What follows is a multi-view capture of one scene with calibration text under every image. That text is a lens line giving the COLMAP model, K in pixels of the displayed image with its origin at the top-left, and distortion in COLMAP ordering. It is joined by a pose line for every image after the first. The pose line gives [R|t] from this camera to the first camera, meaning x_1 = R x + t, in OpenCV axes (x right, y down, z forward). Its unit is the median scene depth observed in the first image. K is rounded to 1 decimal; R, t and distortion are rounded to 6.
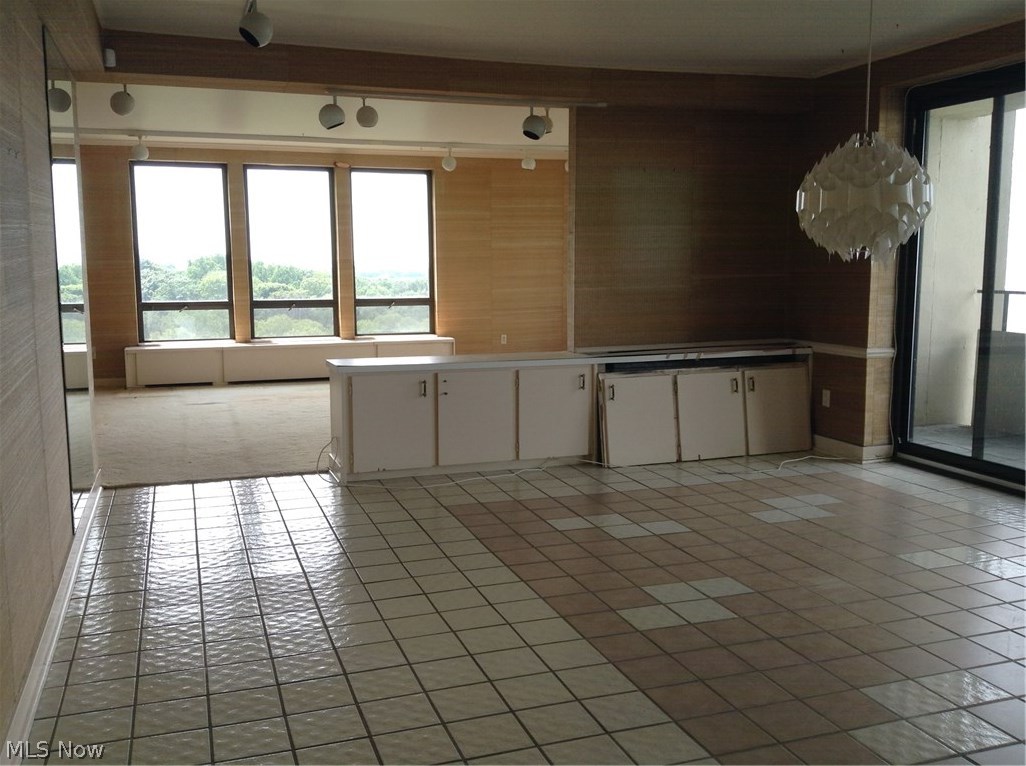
lens RADIAL K [[949.6, 0, 514.6], [0, 949.6, 387.2], [0, 0, 1]] dist [0.189396, -0.475395]
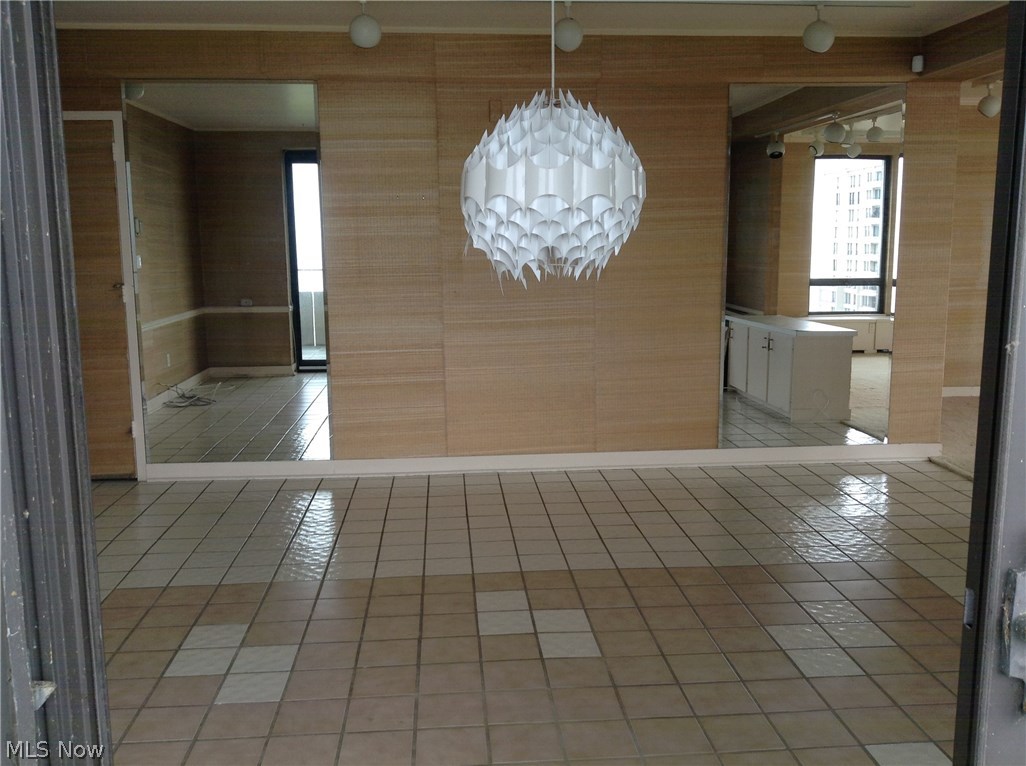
lens RADIAL K [[948.7, 0, 514.2], [0, 948.7, 390.5], [0, 0, 1]] dist [0.199720, -0.371058]
pose [[-0.259433, 0.157766, -0.952788, 0.641607], [-0.122322, 0.973253, 0.194462, -0.112600], [0.957983, 0.166996, -0.233195, 0.707246]]
